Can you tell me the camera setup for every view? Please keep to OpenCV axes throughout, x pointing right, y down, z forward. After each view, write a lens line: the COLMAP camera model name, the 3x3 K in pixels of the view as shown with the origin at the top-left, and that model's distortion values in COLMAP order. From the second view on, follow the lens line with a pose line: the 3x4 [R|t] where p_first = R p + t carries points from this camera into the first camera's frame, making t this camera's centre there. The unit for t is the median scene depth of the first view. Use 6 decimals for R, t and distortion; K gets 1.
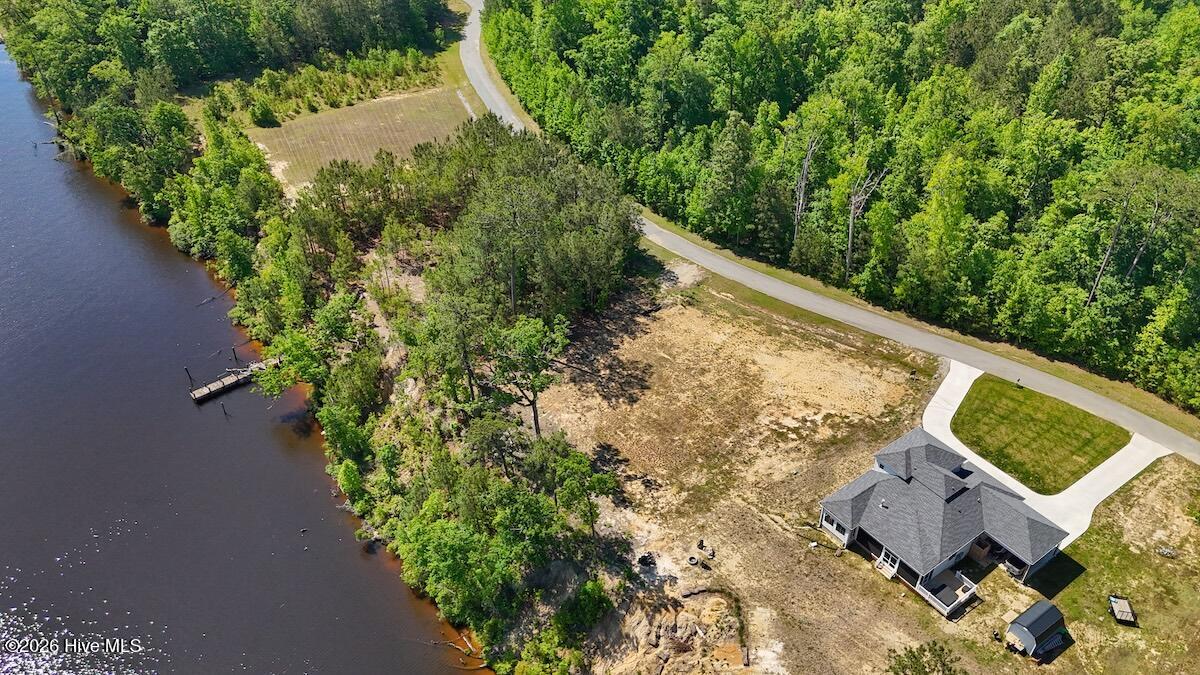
lens RADIAL K [[884.8, 0, 602.8], [0, 884.8, 333.0], [0, 0, 1]] dist [0.081502, -0.085213]
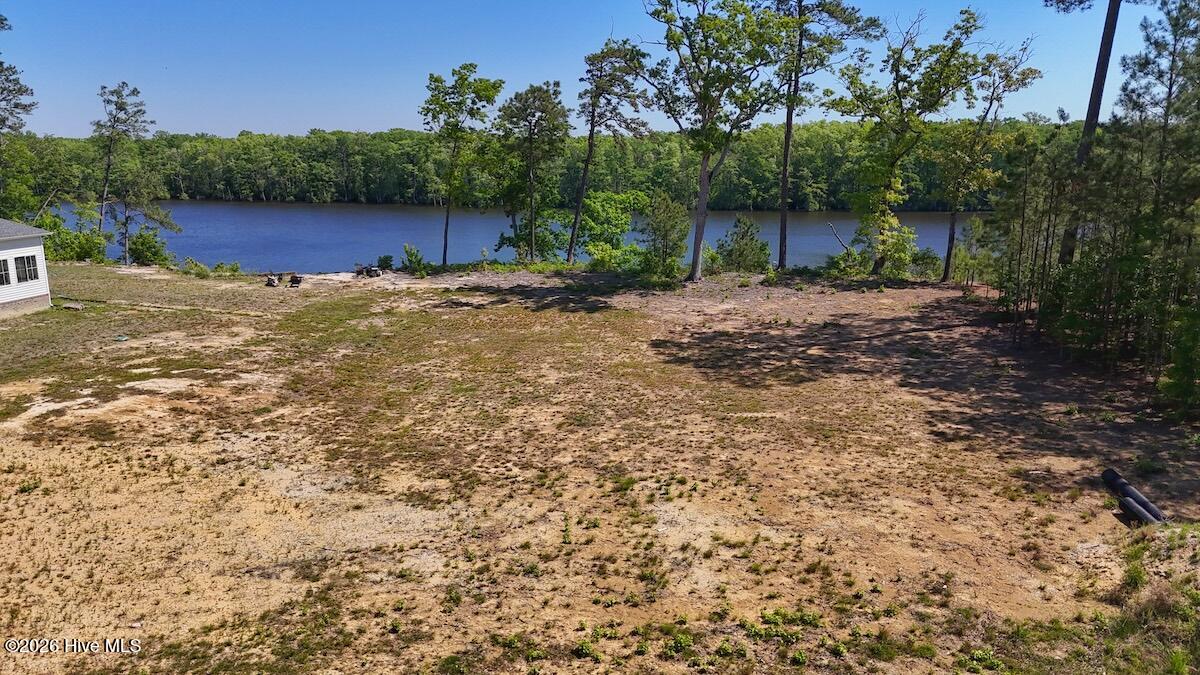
lens RADIAL K [[884.8, 0, 602.8], [0, 884.8, 333.0], [0, 0, 1]] dist [0.081502, -0.085213]
pose [[-0.750547, 0.140619, -0.645682, 0.283406], [-0.391508, 0.692525, 0.605913, -0.134211], [0.532353, 0.707556, -0.464719, 1.179926]]
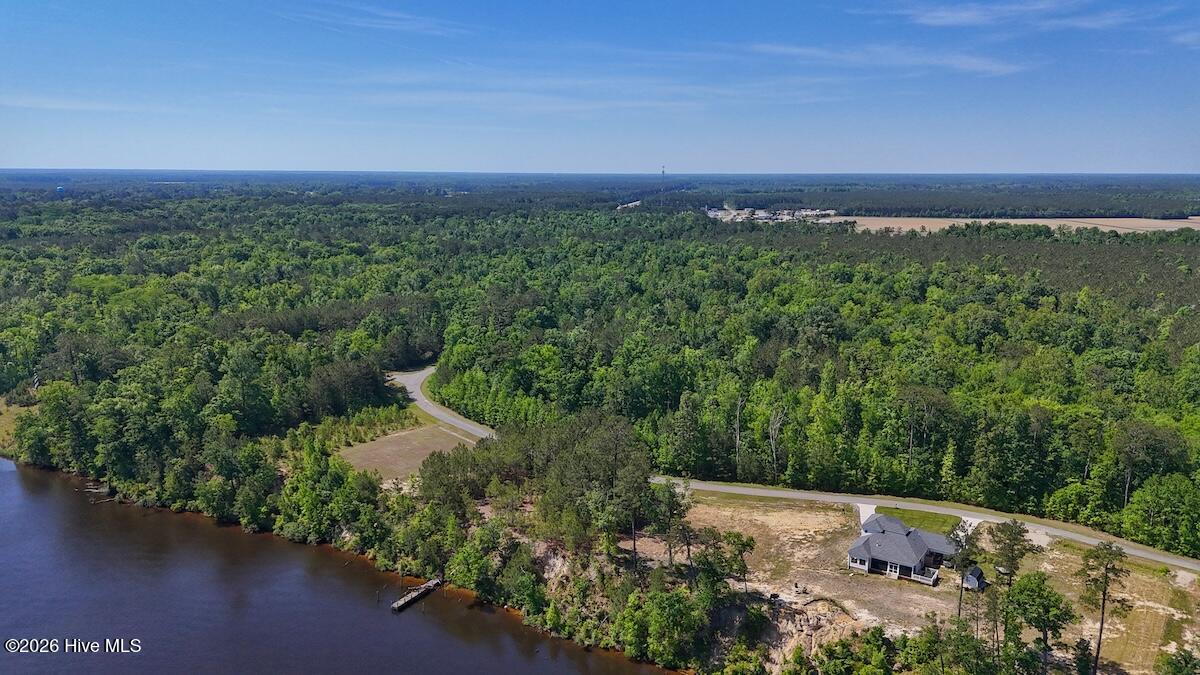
lens RADIAL K [[884.8, 0, 602.8], [0, 884.8, 333.0], [0, 0, 1]] dist [0.081502, -0.085213]
pose [[0.938225, -0.056961, 0.341306, -0.689652], [0.203128, 0.889186, -0.409985, 0.371717], [-0.280131, 0.453986, 0.845827, -0.504400]]
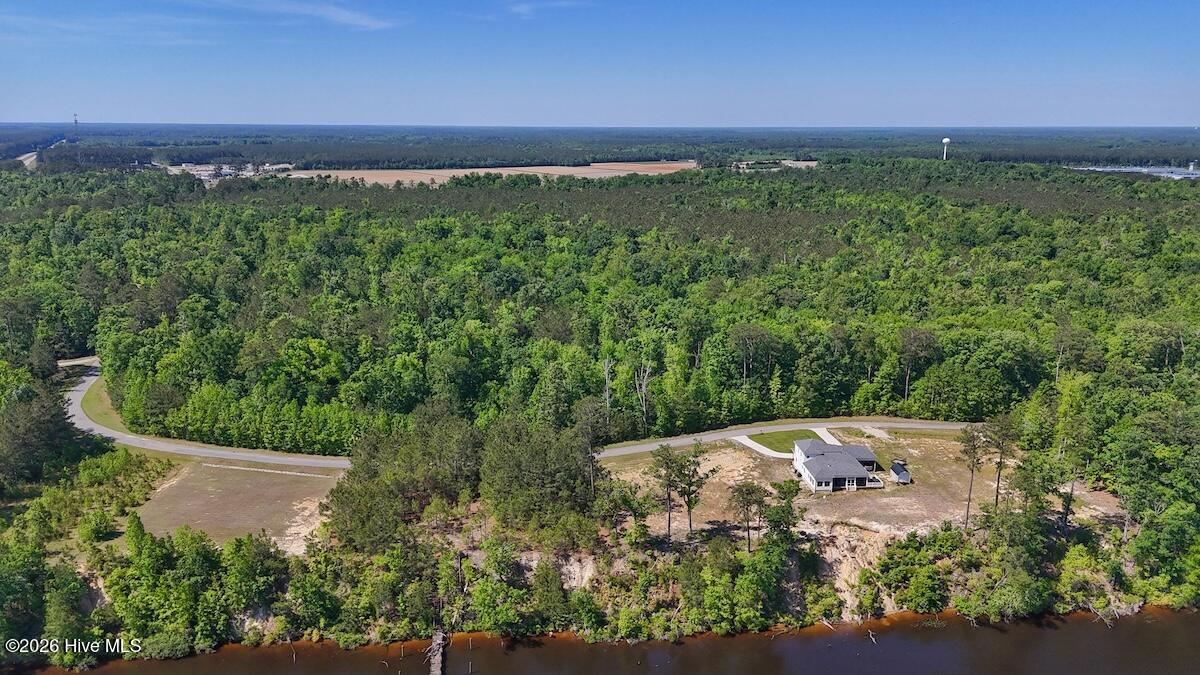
lens RADIAL K [[882.2, 0, 602.3], [0, 882.2, 336.6], [0, 0, 1]] dist [0.090125, -0.103417]
pose [[0.536906, -0.193715, 0.821101, -1.337611], [0.503215, 0.854718, -0.127400, -0.054247], [-0.677131, 0.481592, 0.556384, 0.053370]]
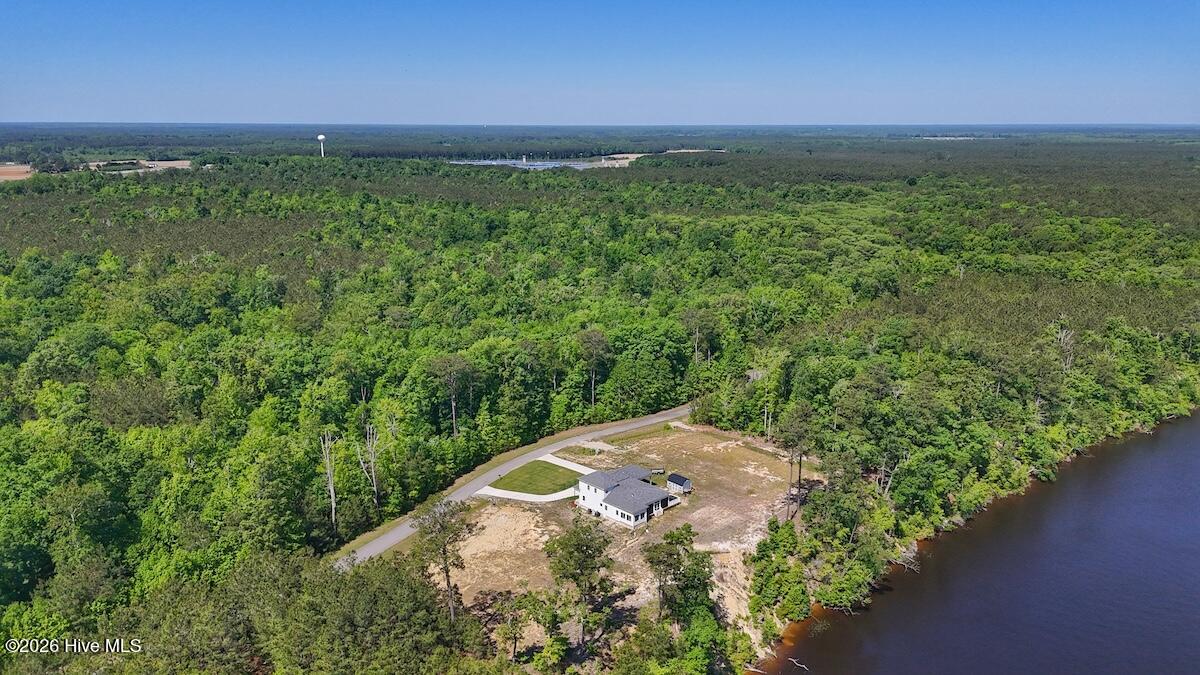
lens RADIAL K [[884.8, 0, 602.8], [0, 884.8, 333.0], [0, 0, 1]] dist [0.081502, -0.085213]
pose [[-0.141927, -0.227683, 0.963337, -1.175803], [0.594138, 0.758800, 0.266875, -0.507051], [-0.791743, 0.610231, 0.027581, 0.657305]]
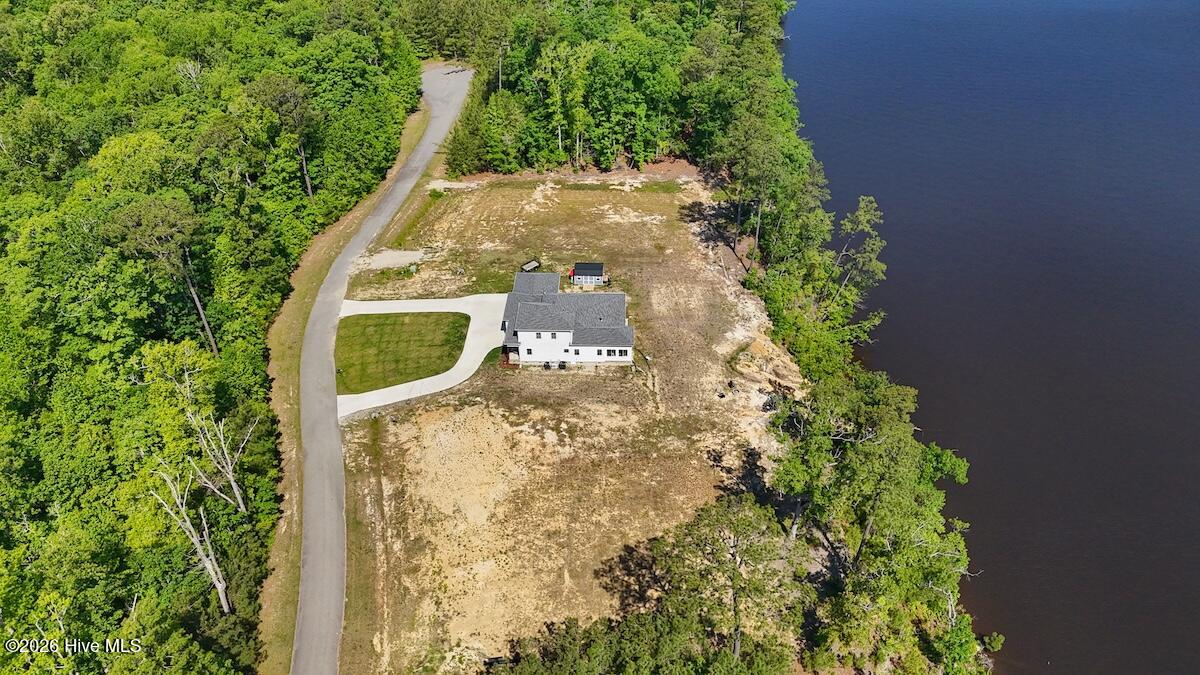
lens RADIAL K [[877.4, 0, 600.0], [0, 877.4, 337.5], [0, 0, 1]] dist [0.205570, -0.538480]
pose [[-0.789296, -0.360798, 0.496826, -0.279034], [0.375699, 0.356212, 0.855549, -0.751689], [-0.485656, 0.861938, -0.145605, 1.009340]]
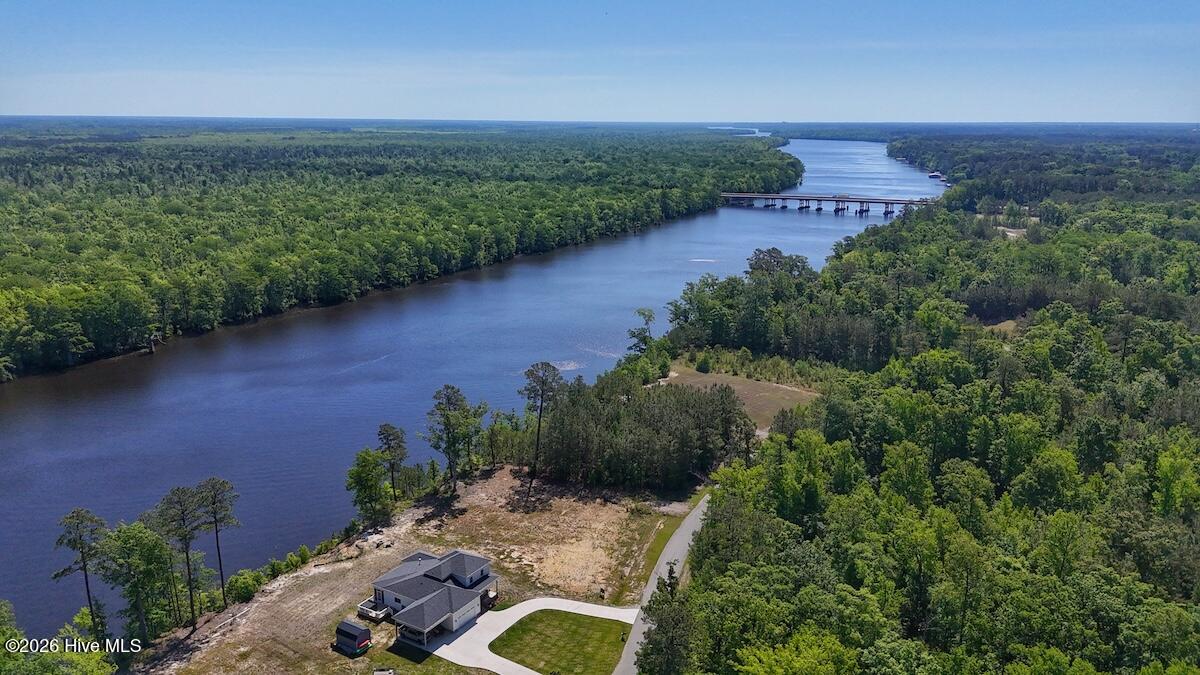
lens RADIAL K [[884.8, 0, 602.8], [0, 884.8, 333.0], [0, 0, 1]] dist [0.081502, -0.085213]
pose [[0.386583, 0.220256, -0.895567, 1.455615], [-0.559169, 0.828197, -0.037686, -0.217535], [0.733406, 0.515342, 0.443327, 0.279241]]
